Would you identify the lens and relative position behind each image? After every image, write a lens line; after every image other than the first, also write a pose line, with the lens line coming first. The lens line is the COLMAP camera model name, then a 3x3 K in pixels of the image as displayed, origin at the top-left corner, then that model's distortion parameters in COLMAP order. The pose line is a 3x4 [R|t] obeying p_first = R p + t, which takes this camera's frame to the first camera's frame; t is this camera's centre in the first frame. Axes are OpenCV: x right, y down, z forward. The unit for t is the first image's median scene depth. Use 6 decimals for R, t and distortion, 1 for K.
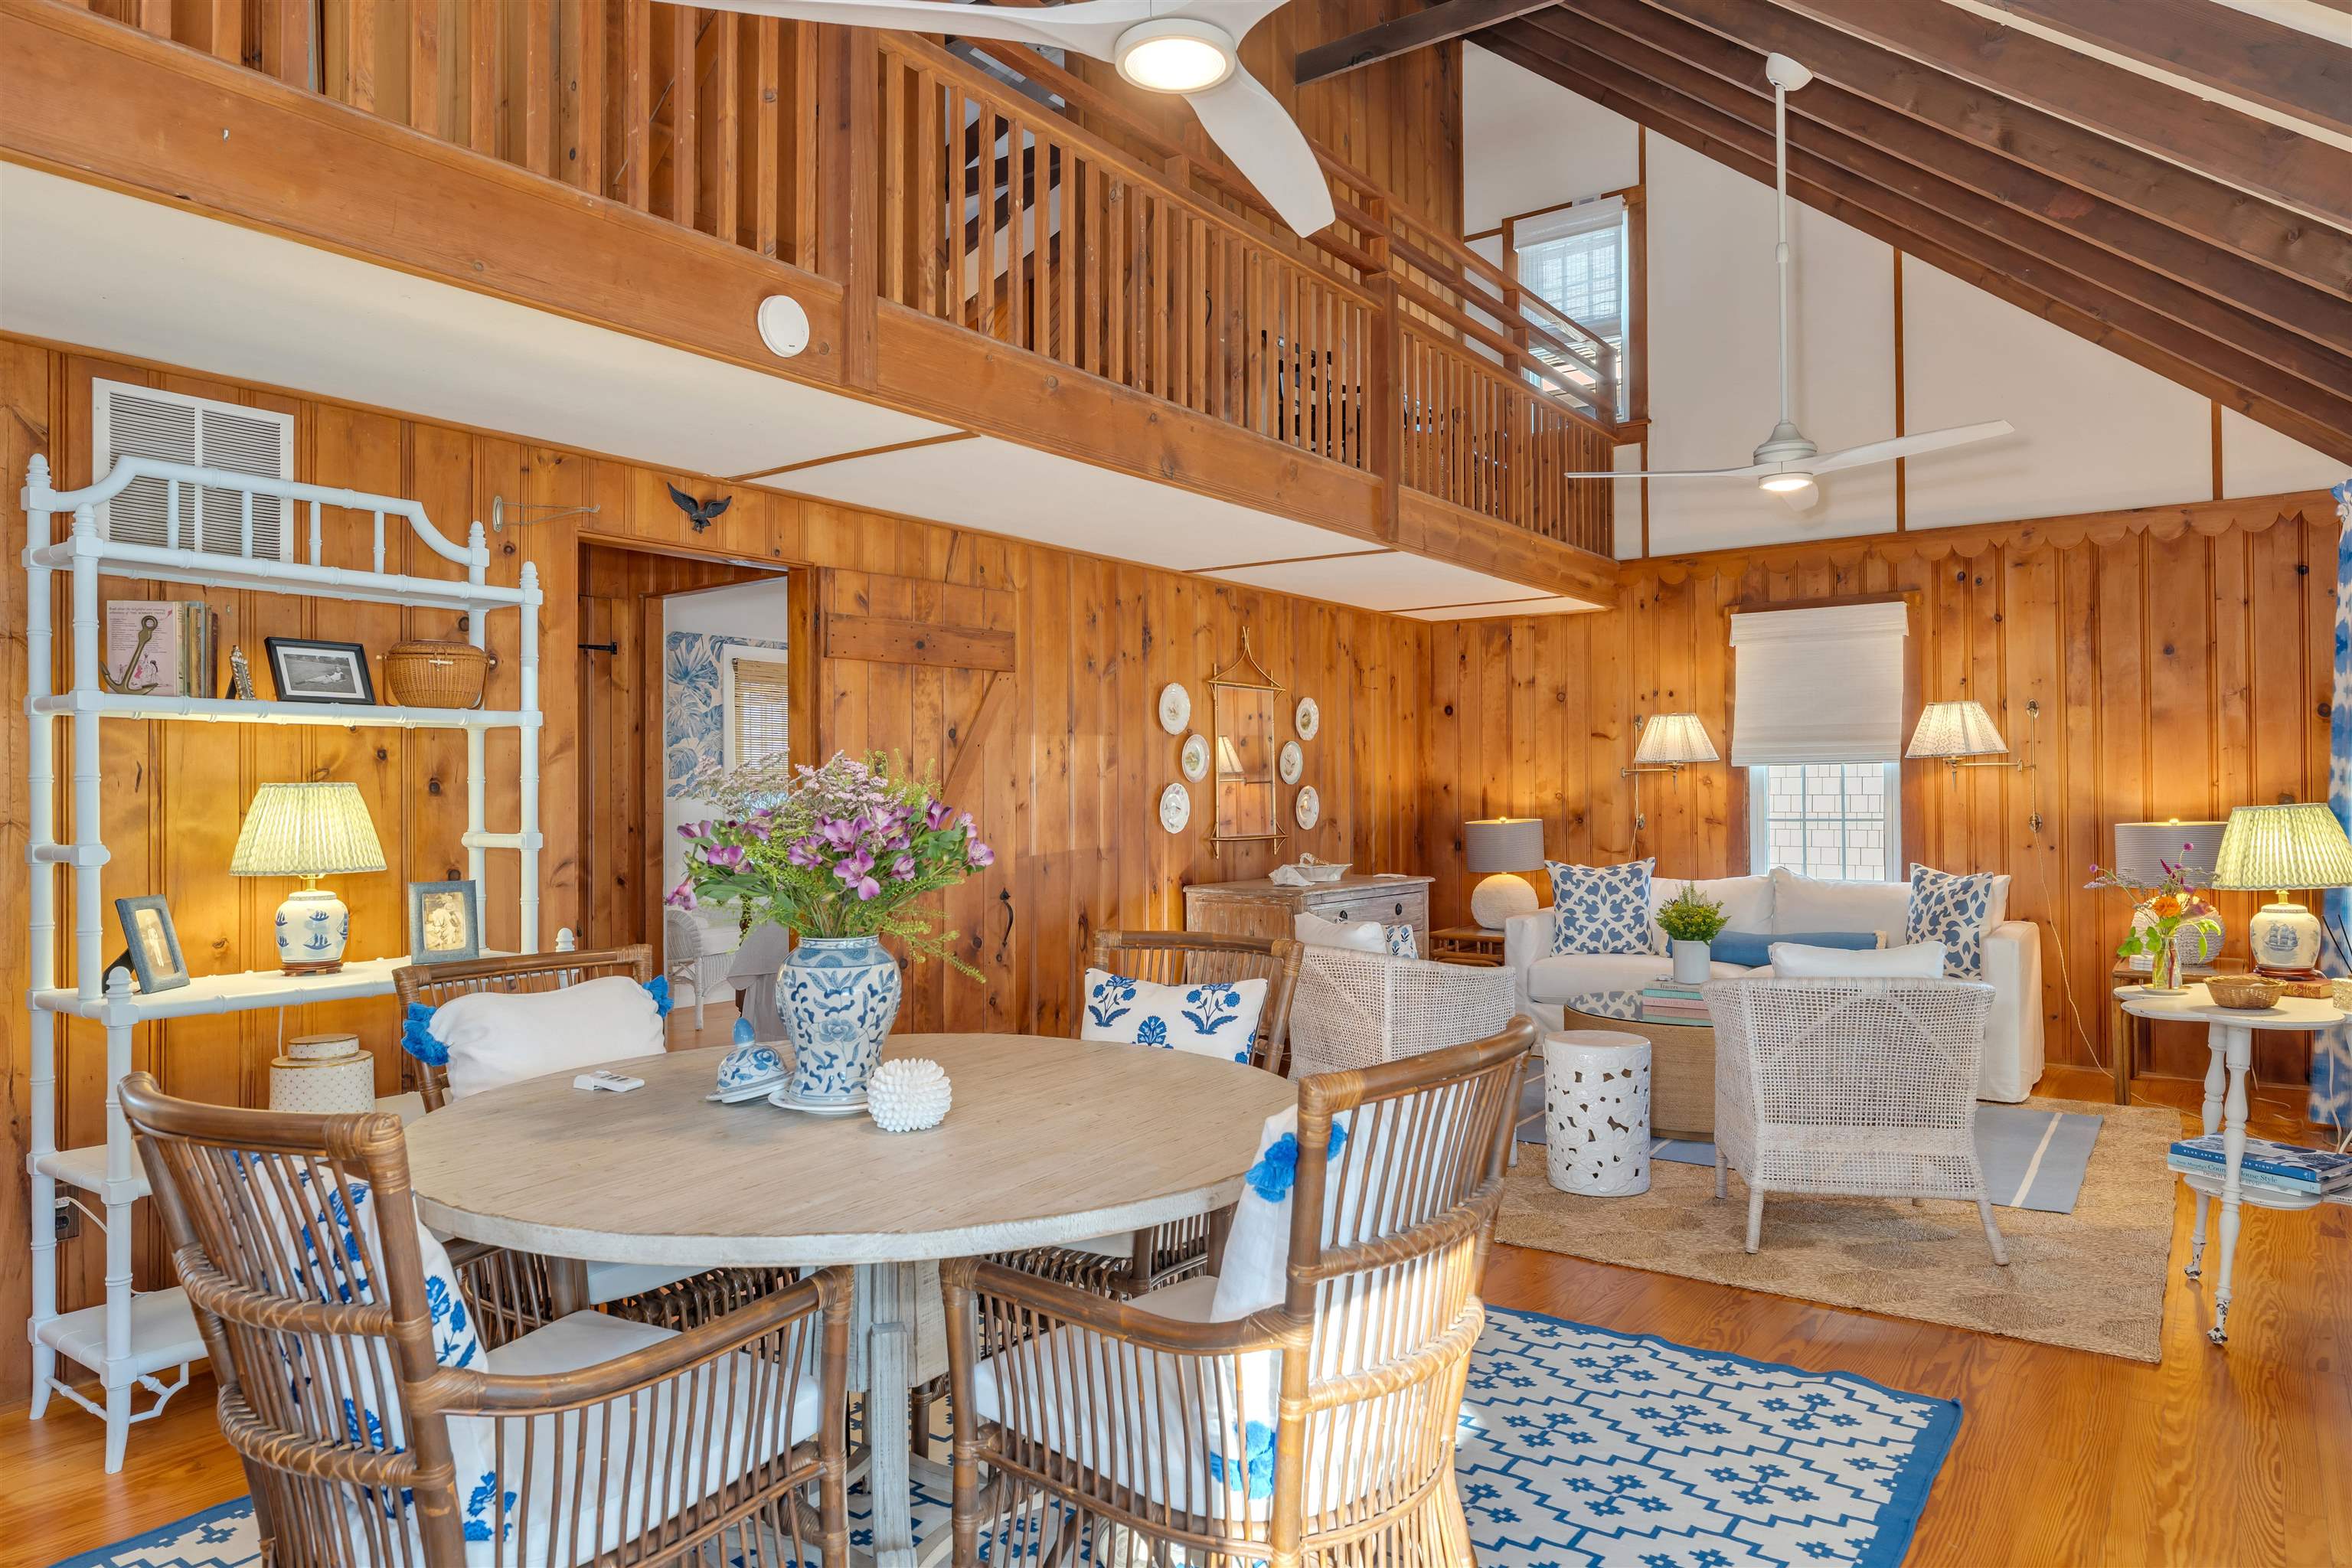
lens RADIAL K [[1501.6, 0, 1176.0], [0, 1501.6, 784.0], [0, 0, 1]] dist [-0.000985, 0.000338]
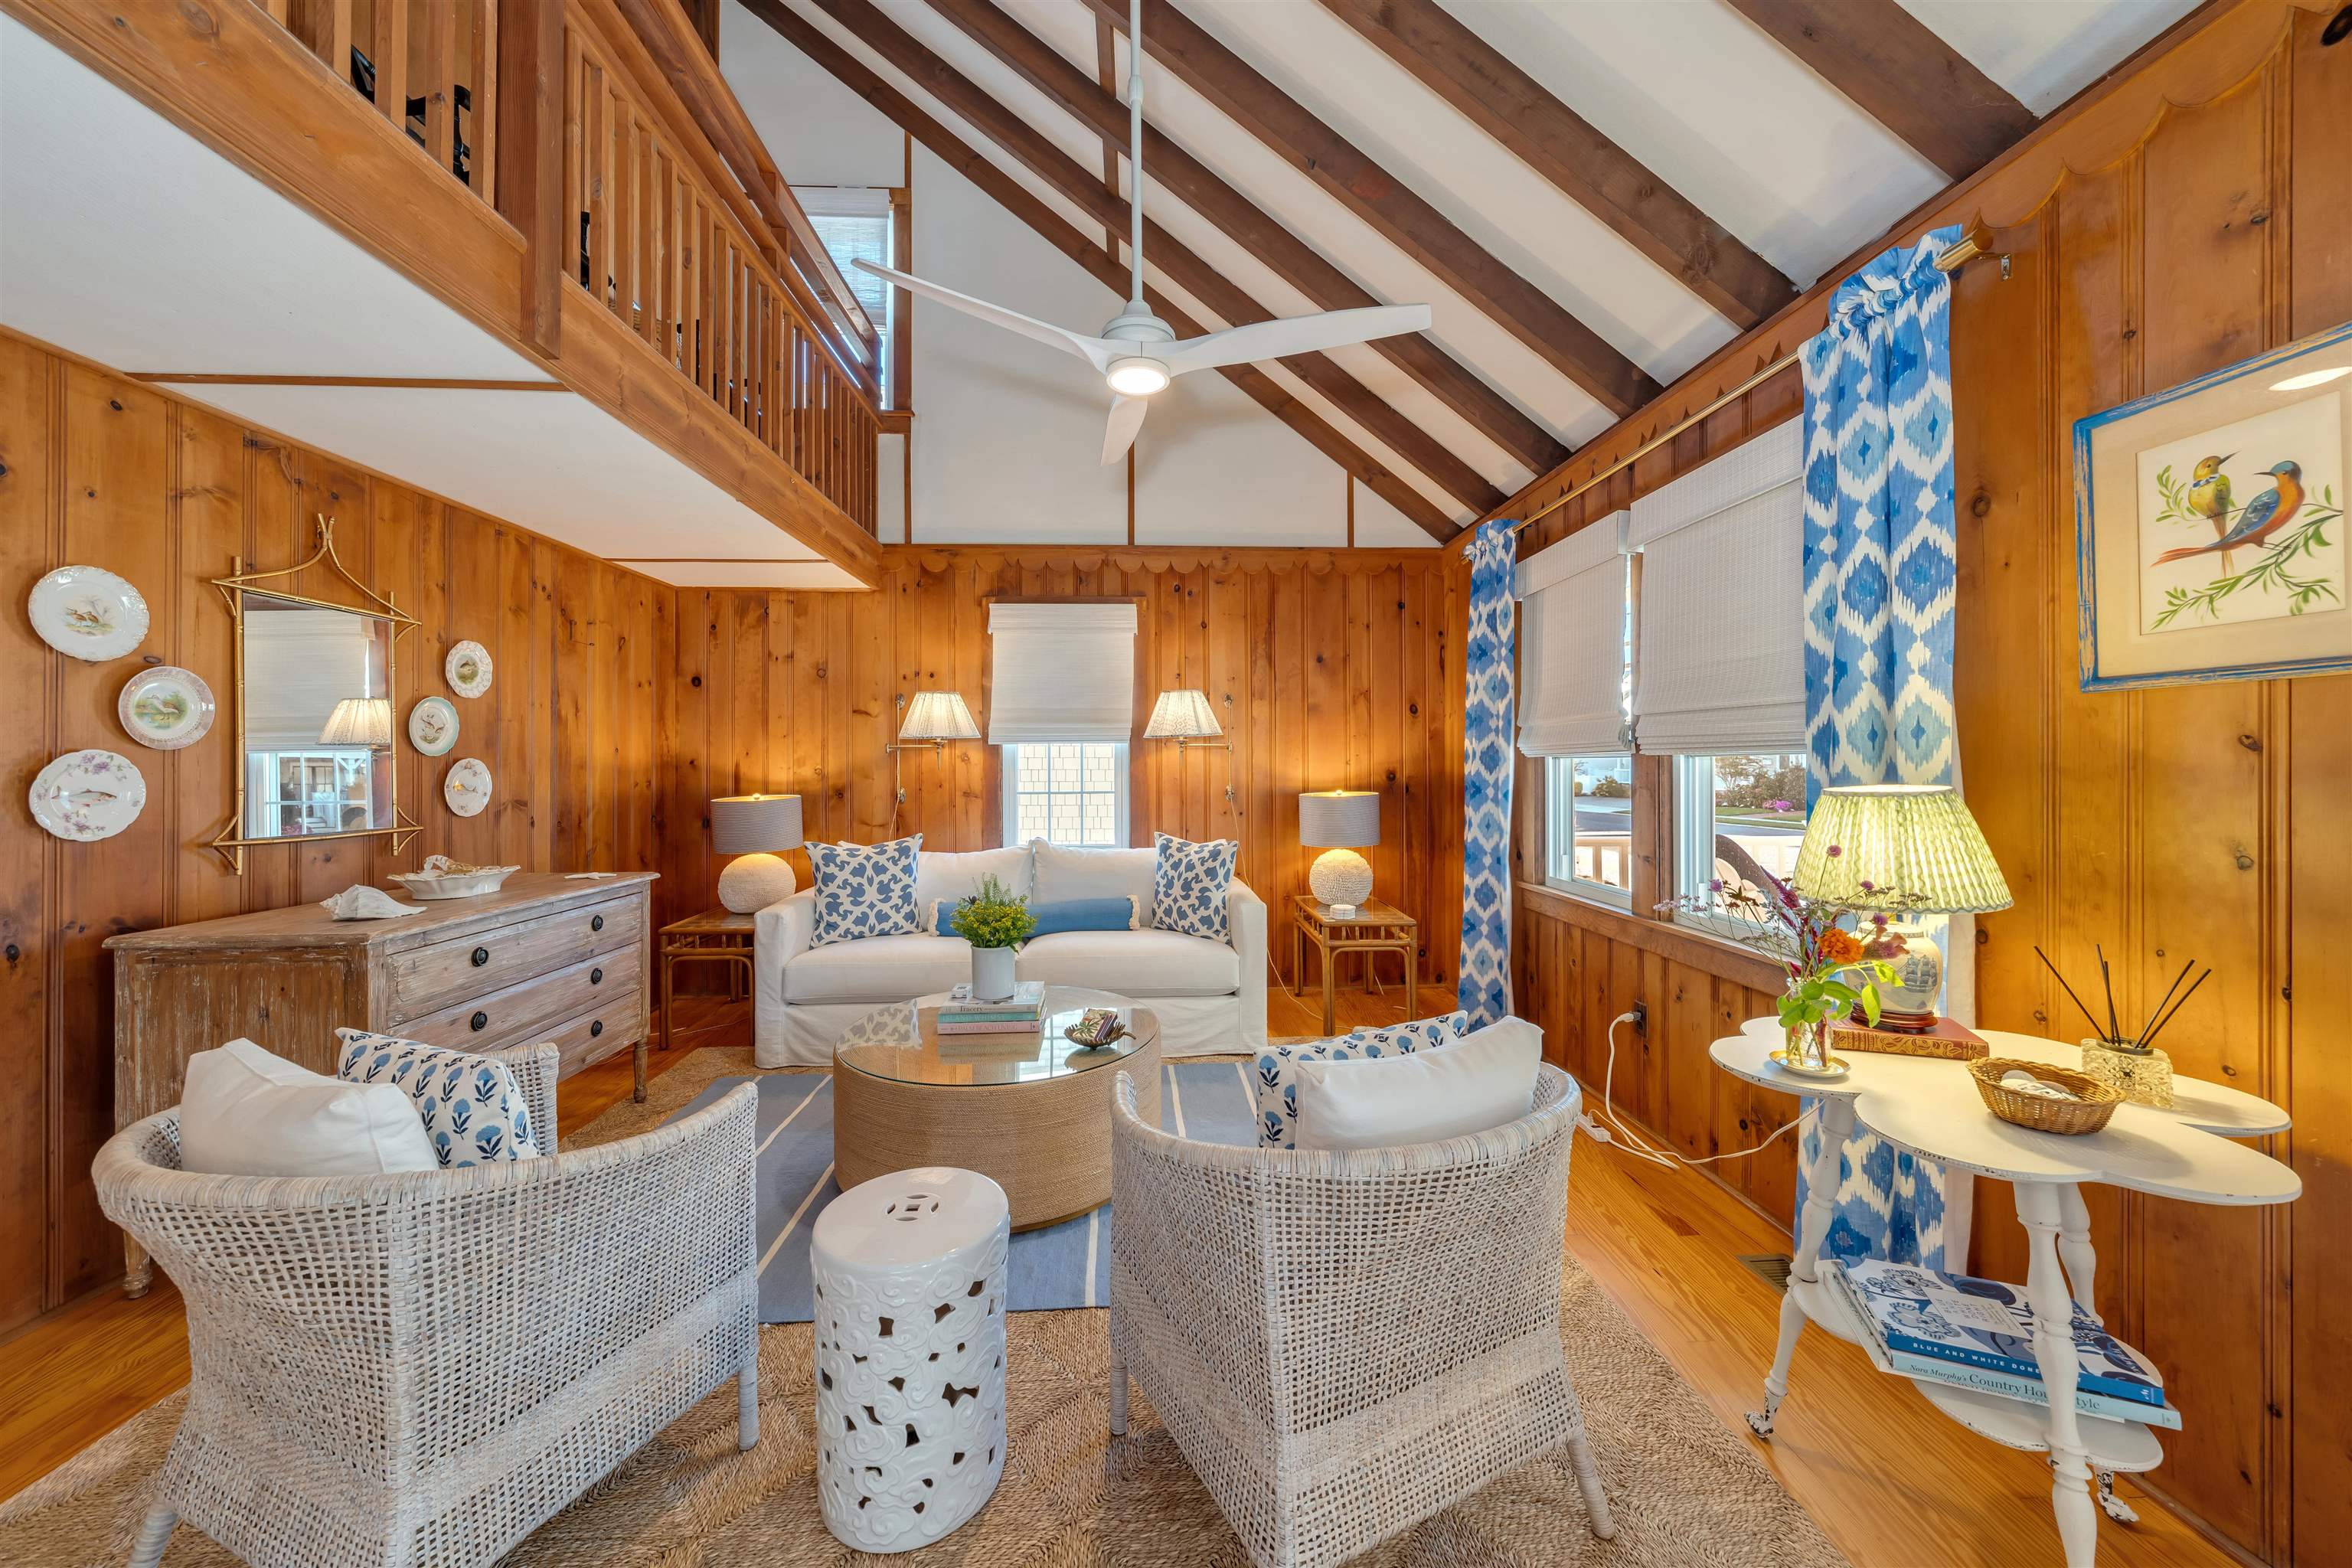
lens RADIAL K [[837.9, 0, 1183.2], [0, 837.9, 759.9], [0, 0, 1]] dist [-0.000172, 0.000072]
pose [[0.781755, 0.008099, 0.623534, 0.108807], [-0.005732, 0.999967, -0.005802, 0.002460], [-0.623560, 0.000962, 0.781775, 0.463064]]
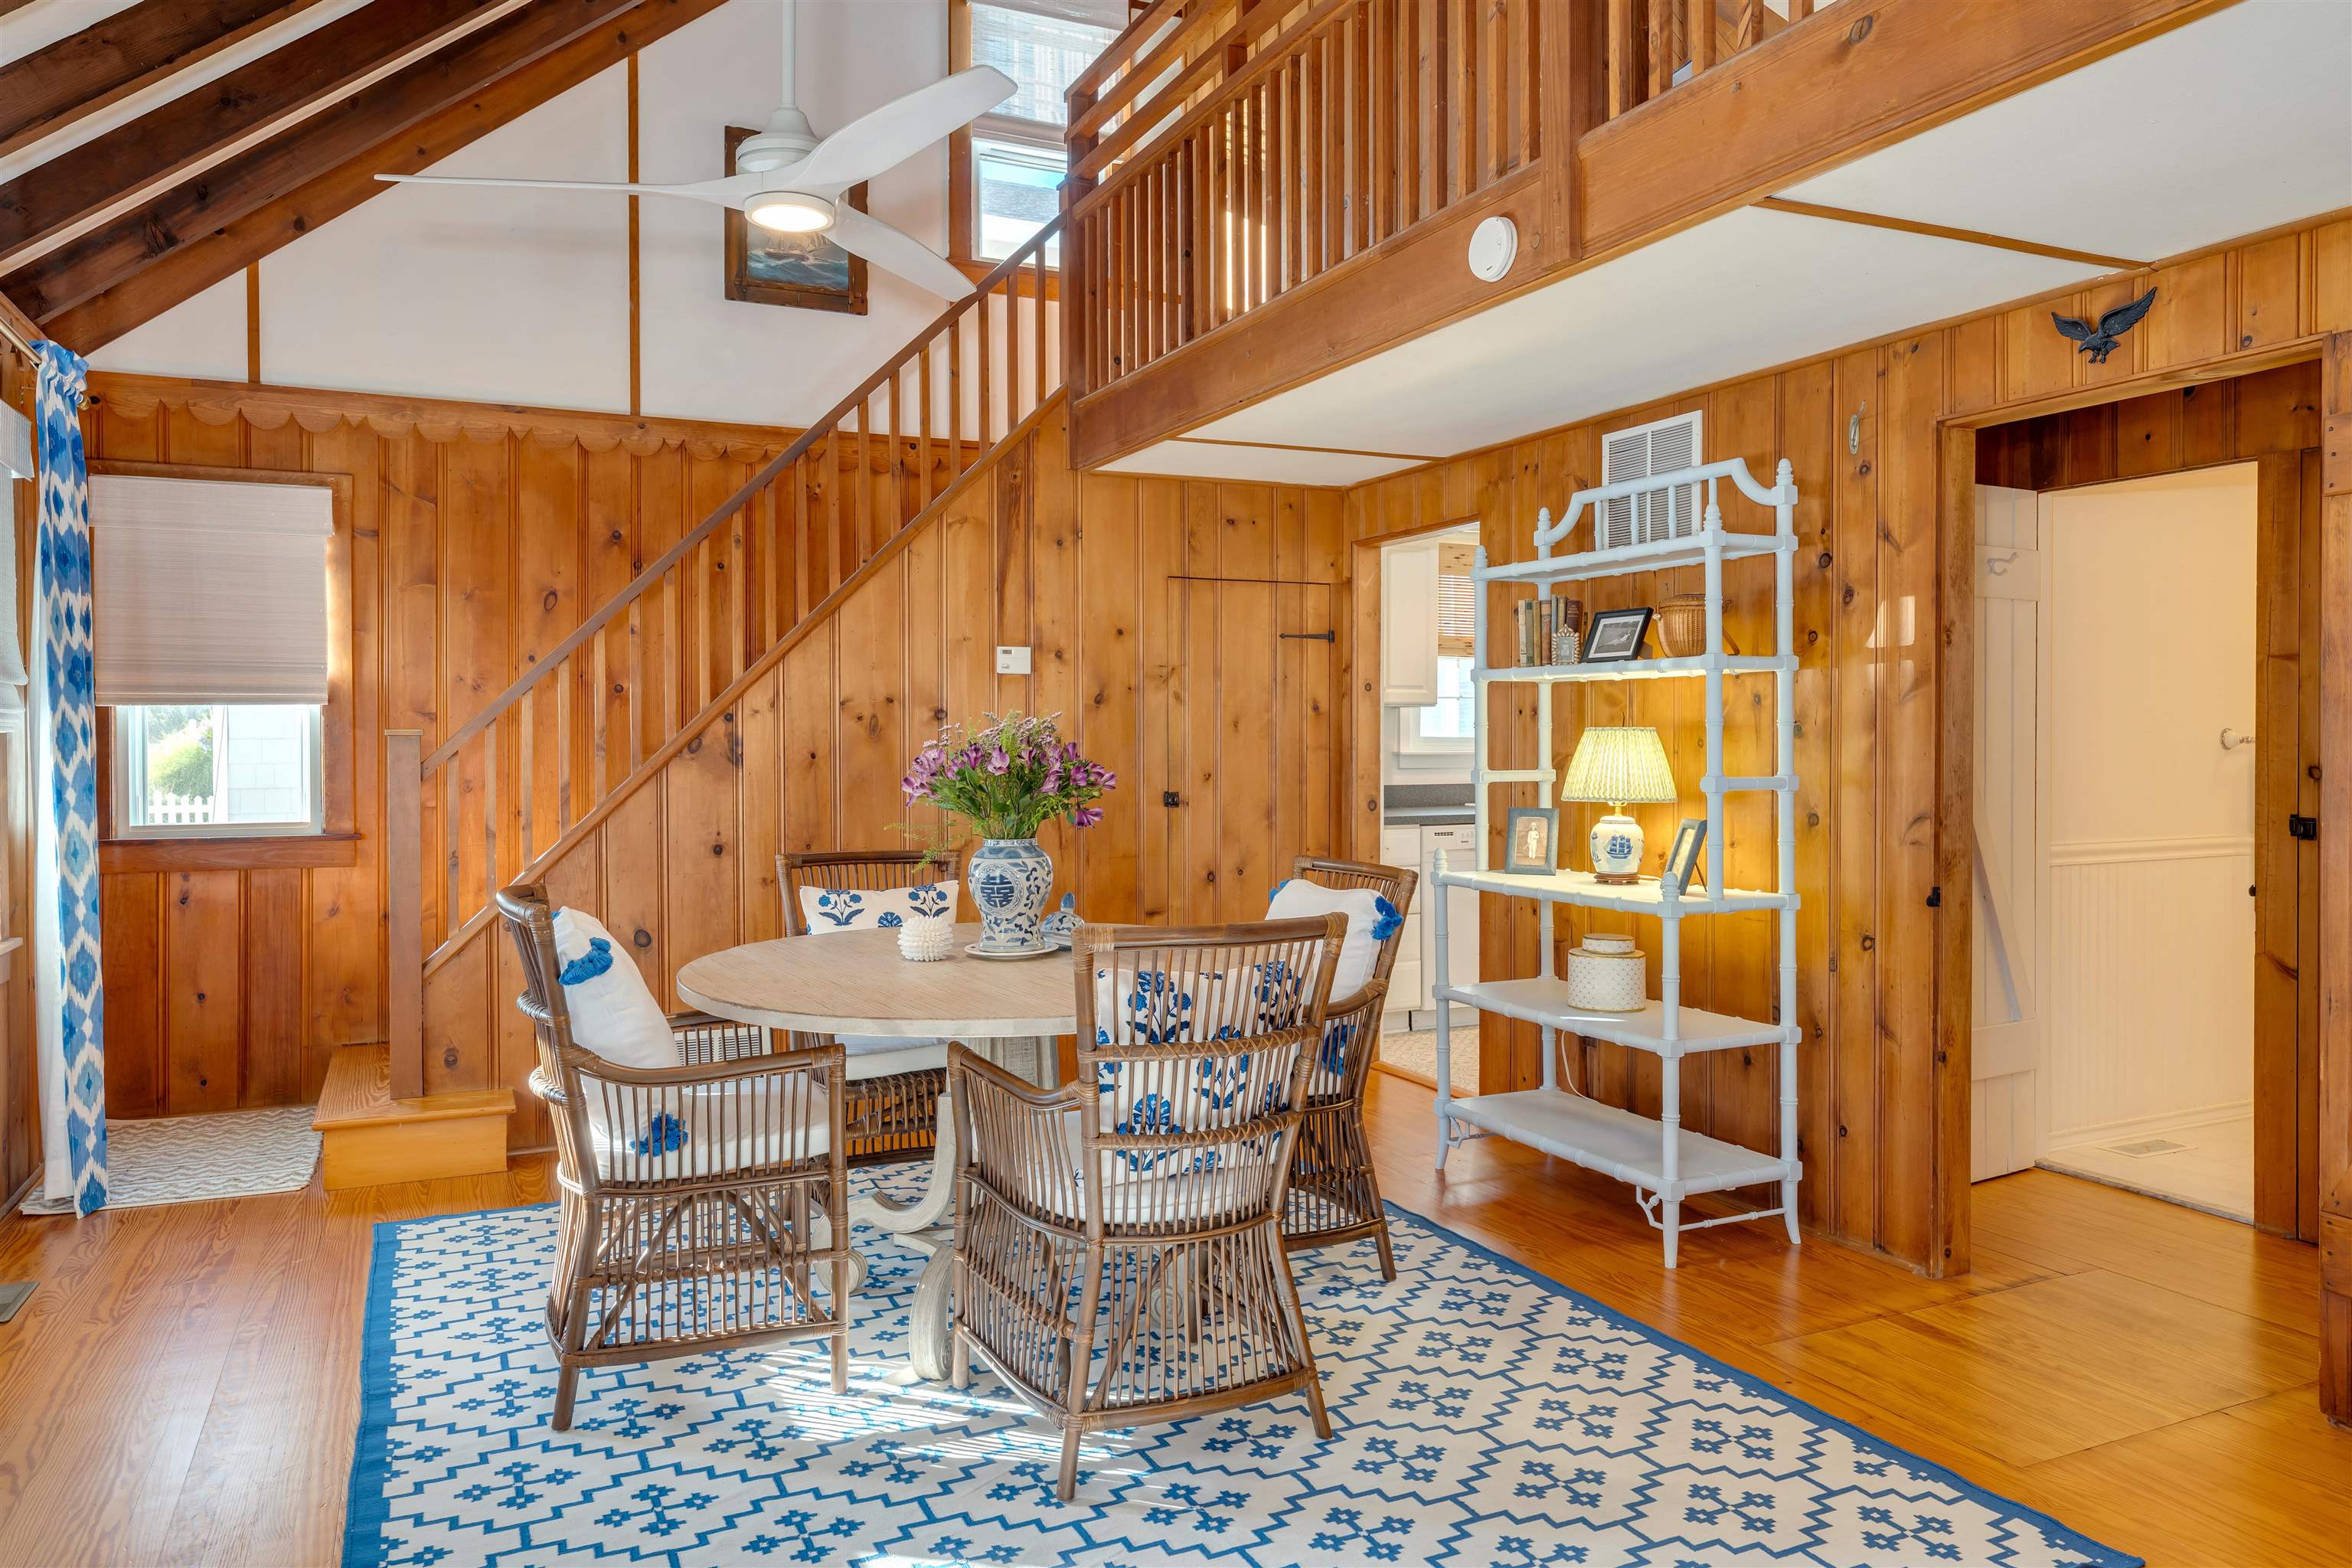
lens RADIAL K [[1568.1, 0, 1159.3], [0, 1568.1, 753.2], [0, 0, 1]] dist [0.002123, 0.000864]
pose [[-0.495535, 0.016561, -0.868430, 0.338074], [0.010221, 0.999860, 0.013235, -0.000099], [0.868528, -0.002318, -0.495635, 0.618743]]
